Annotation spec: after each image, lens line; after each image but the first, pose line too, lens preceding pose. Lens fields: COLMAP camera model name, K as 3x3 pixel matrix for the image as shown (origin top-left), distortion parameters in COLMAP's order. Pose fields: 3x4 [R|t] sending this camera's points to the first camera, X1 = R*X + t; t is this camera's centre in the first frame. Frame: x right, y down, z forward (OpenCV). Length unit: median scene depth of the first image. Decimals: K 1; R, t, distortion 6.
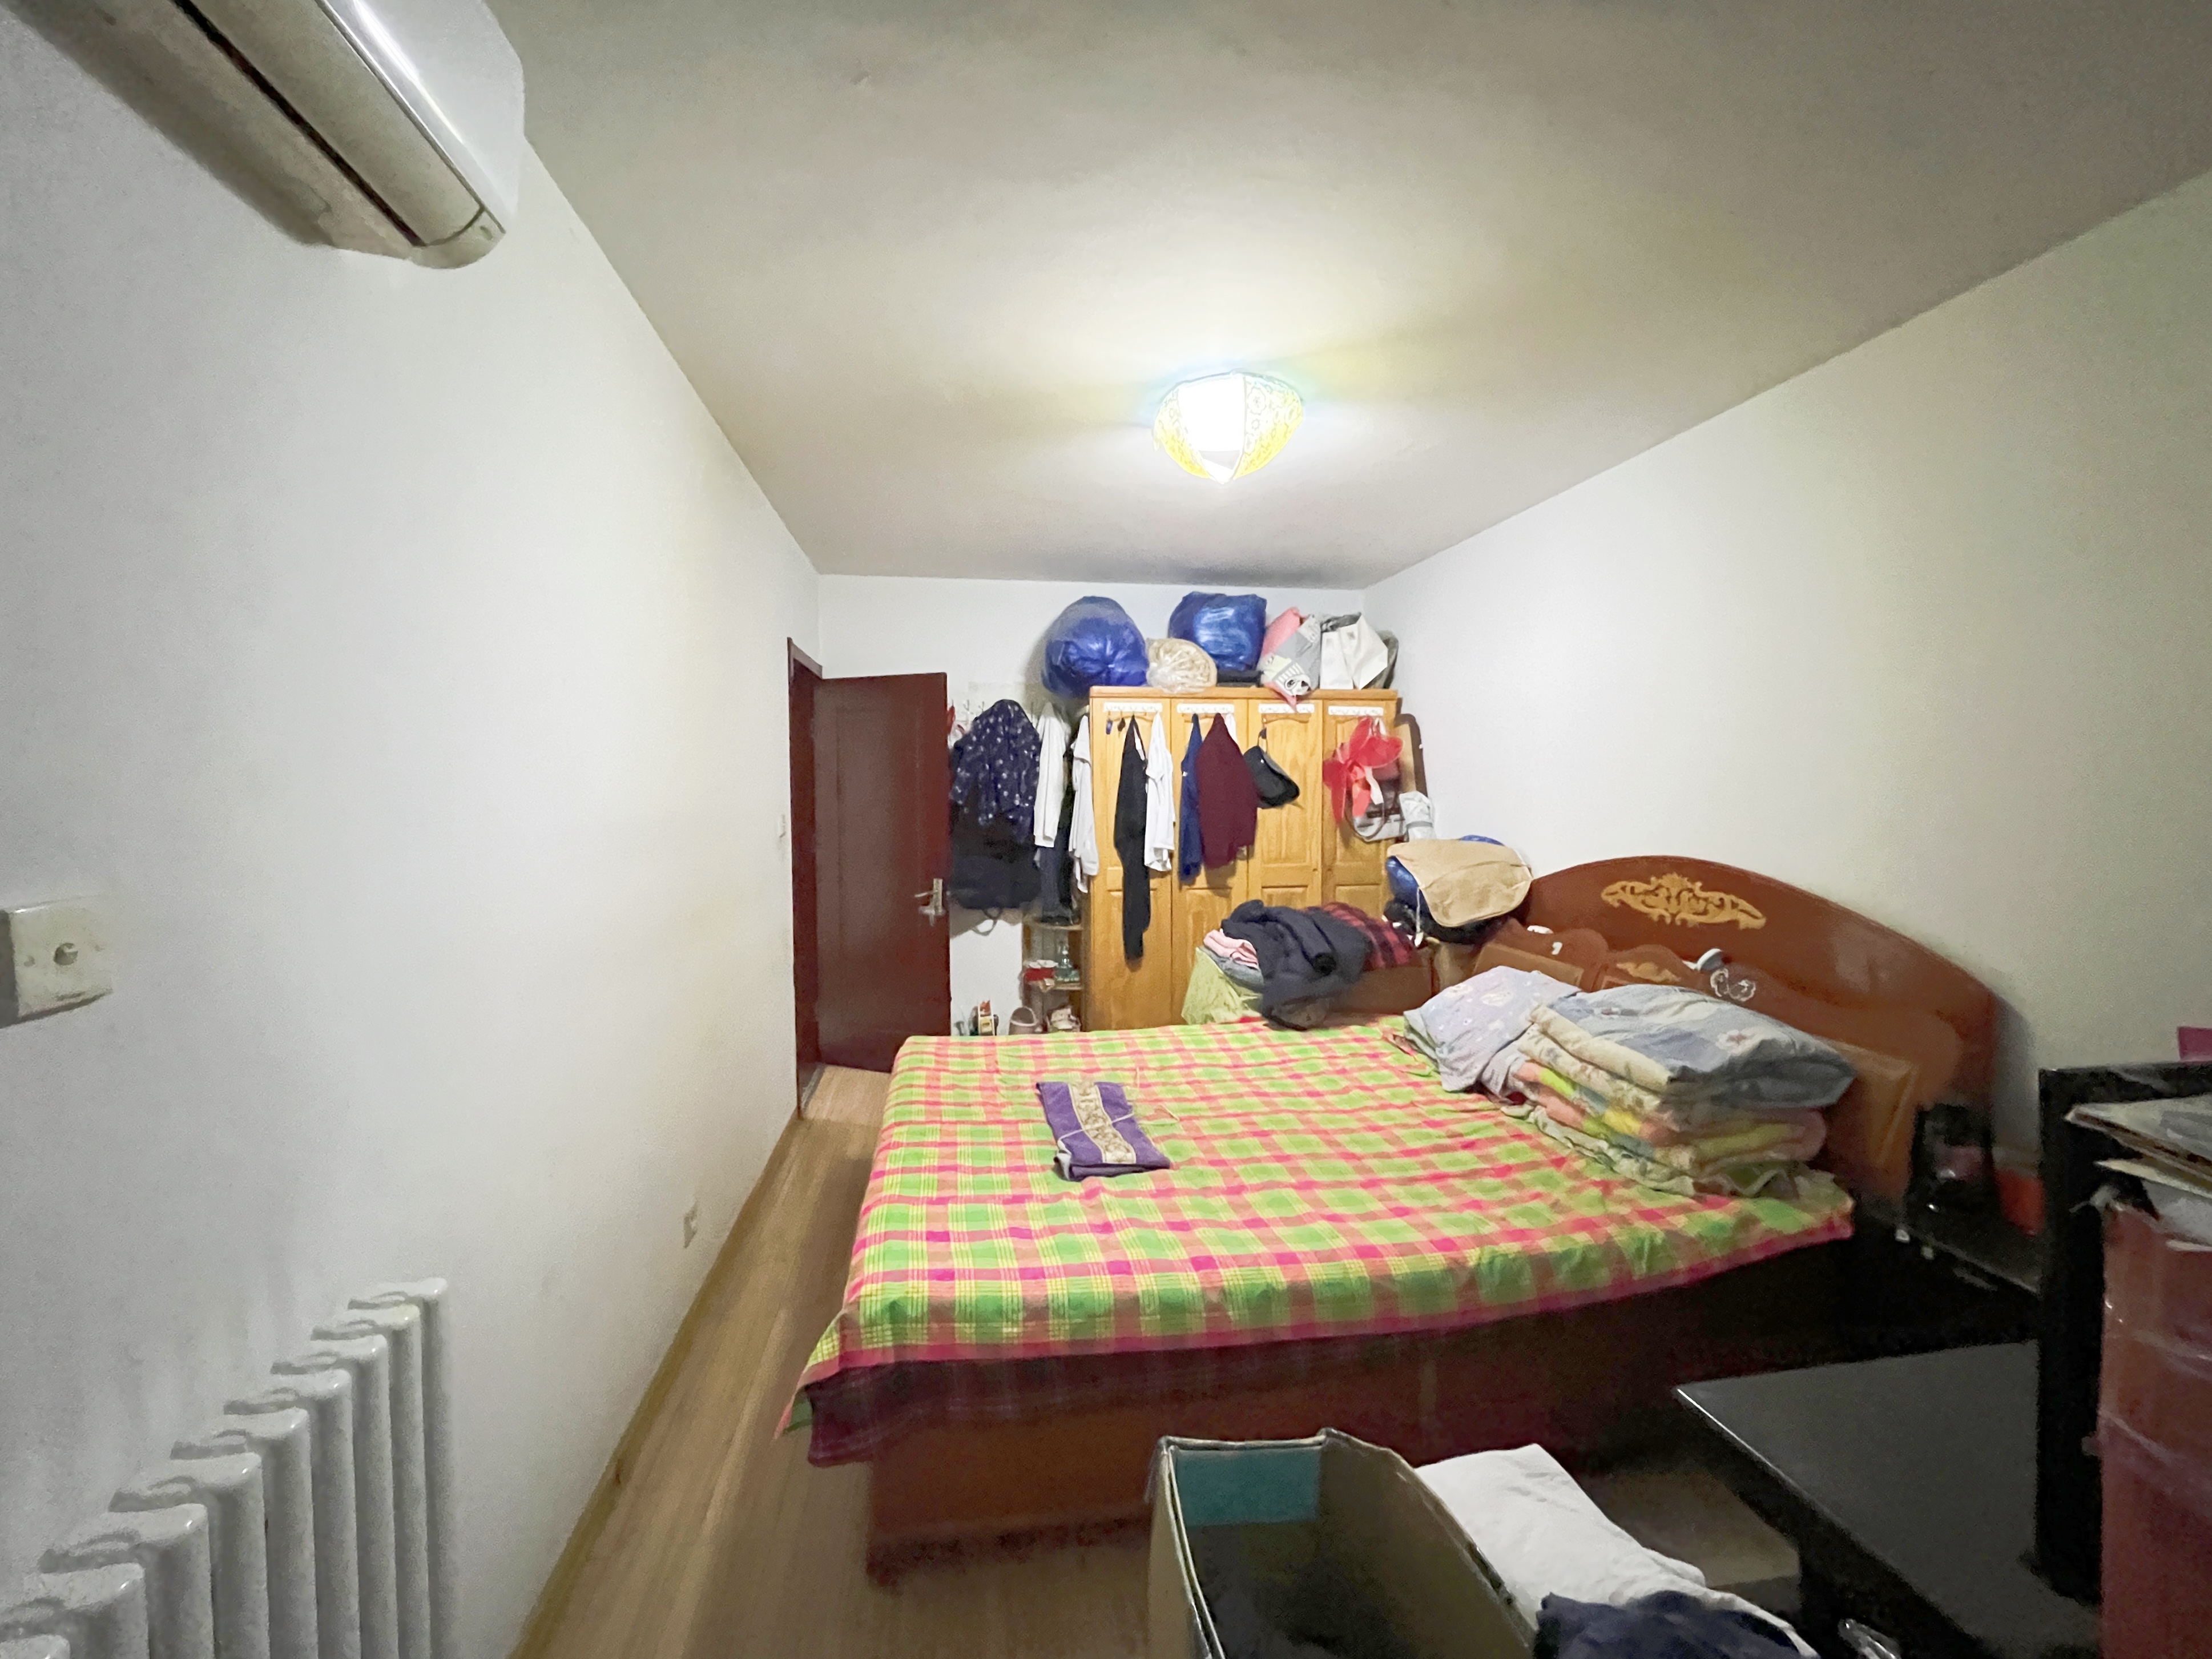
lens RADIAL K [[894.1, 0, 1106.0], [0, 894.1, 829.5], [0, 0, 1]] dist [-0.000082, -0.000010]
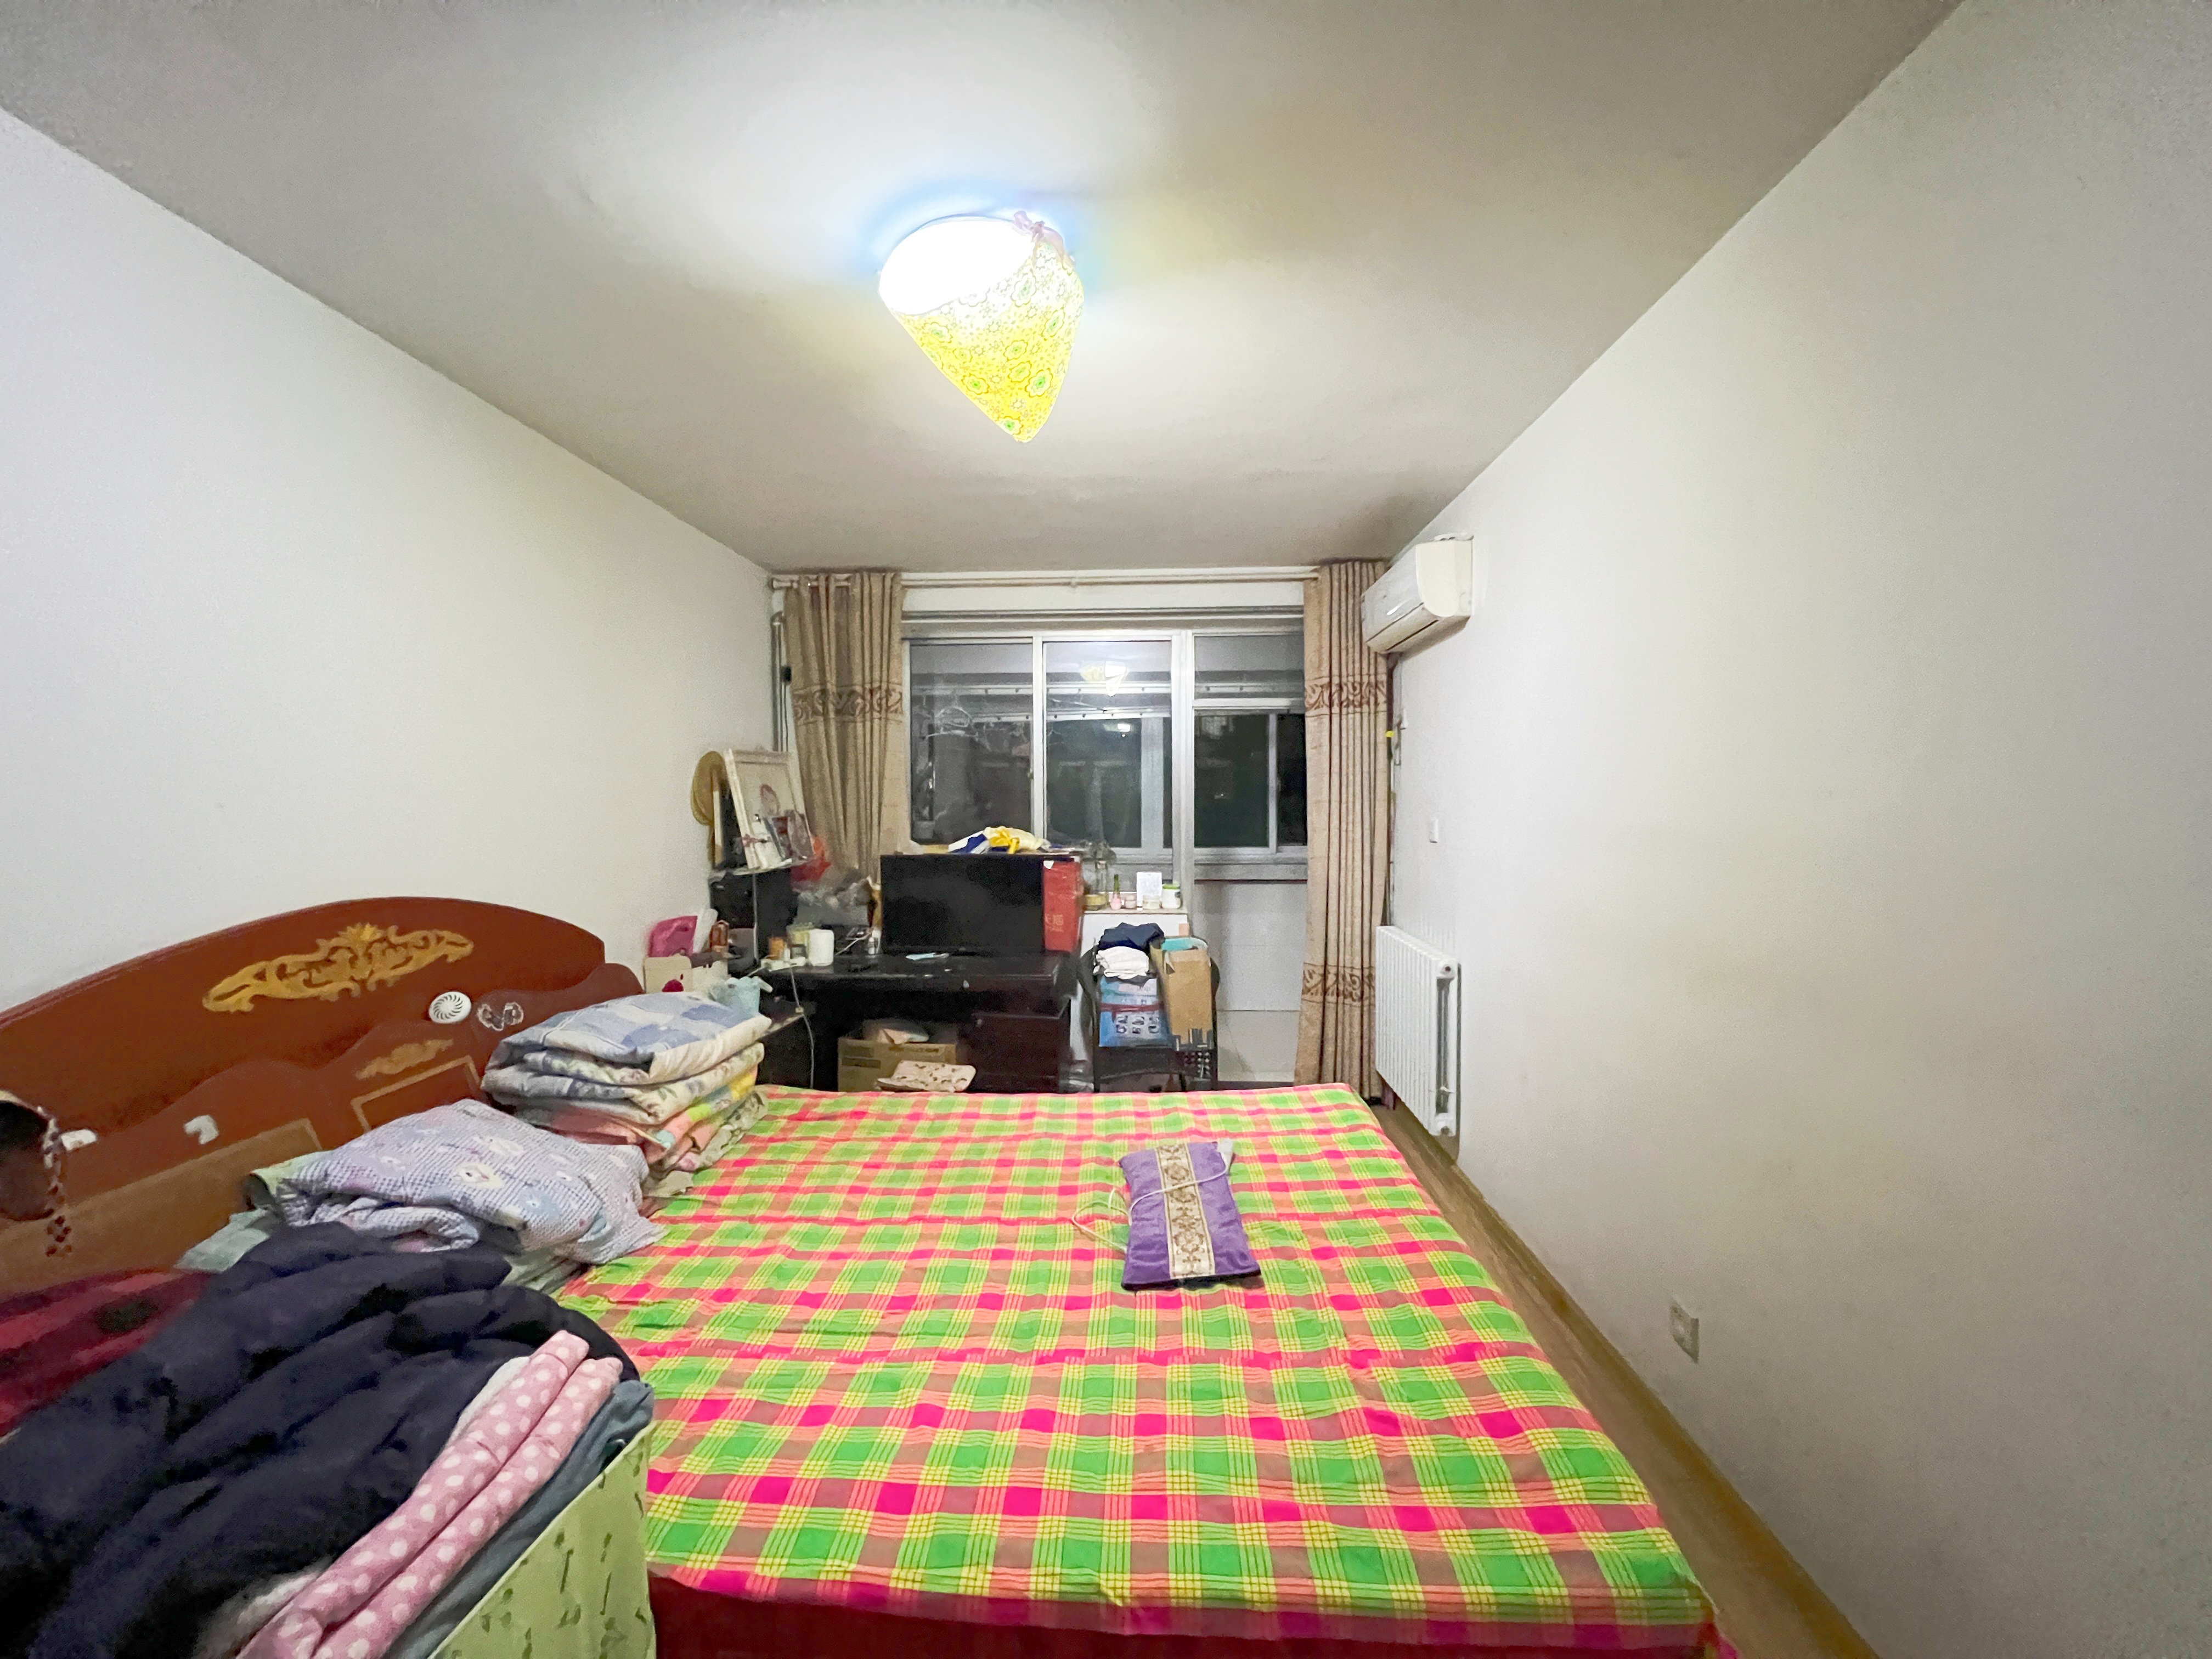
lens RADIAL K [[894.1, 0, 1106.0], [0, 894.1, 829.5], [0, 0, 1]] dist [-0.000082, -0.000010]
pose [[-0.976531, -0.006022, 0.215292, -0.113229], [0.011404, 0.996761, 0.079609, -0.079884], [-0.215074, 0.080196, -0.973299, 1.607273]]
